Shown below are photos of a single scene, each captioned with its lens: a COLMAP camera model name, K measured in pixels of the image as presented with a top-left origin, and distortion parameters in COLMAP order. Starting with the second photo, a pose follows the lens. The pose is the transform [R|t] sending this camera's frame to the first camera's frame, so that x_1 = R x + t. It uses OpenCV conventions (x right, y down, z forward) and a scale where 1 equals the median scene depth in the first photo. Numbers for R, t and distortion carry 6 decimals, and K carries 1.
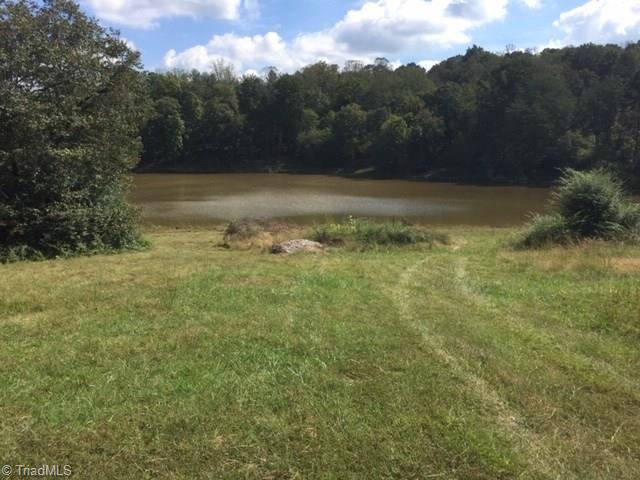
lens RADIAL K [[535.3, 0, 337.9], [0, 535.3, 237.2], [0, 0, 1]] dist [0.073188, -0.076284]
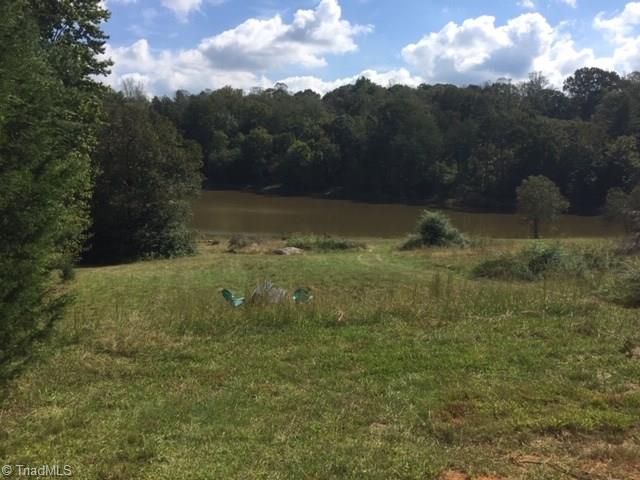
lens RADIAL K [[535.3, 0, 337.9], [0, 535.3, 237.2], [0, 0, 1]] dist [0.073188, -0.076284]
pose [[0.979099, -0.008166, 0.203222, -0.418046], [0.011484, 0.999819, -0.015151, -0.000582], [-0.203062, 0.017168, 0.979015, -1.261671]]
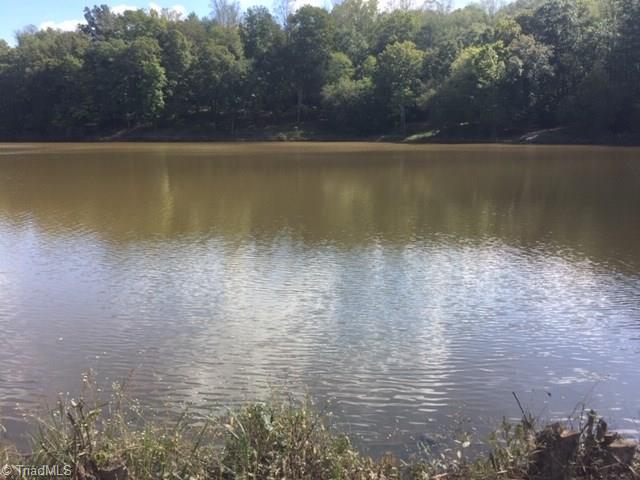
lens RADIAL K [[543.2, 0, 311.0], [0, 543.2, 231.3], [0, 0, 1]] dist [0.062803, -0.094262]
pose [[0.995773, 0.005947, -0.091657, -0.234642], [-0.005160, 0.999948, 0.008816, -0.078326], [0.091705, -0.008306, 0.995752, 2.712619]]
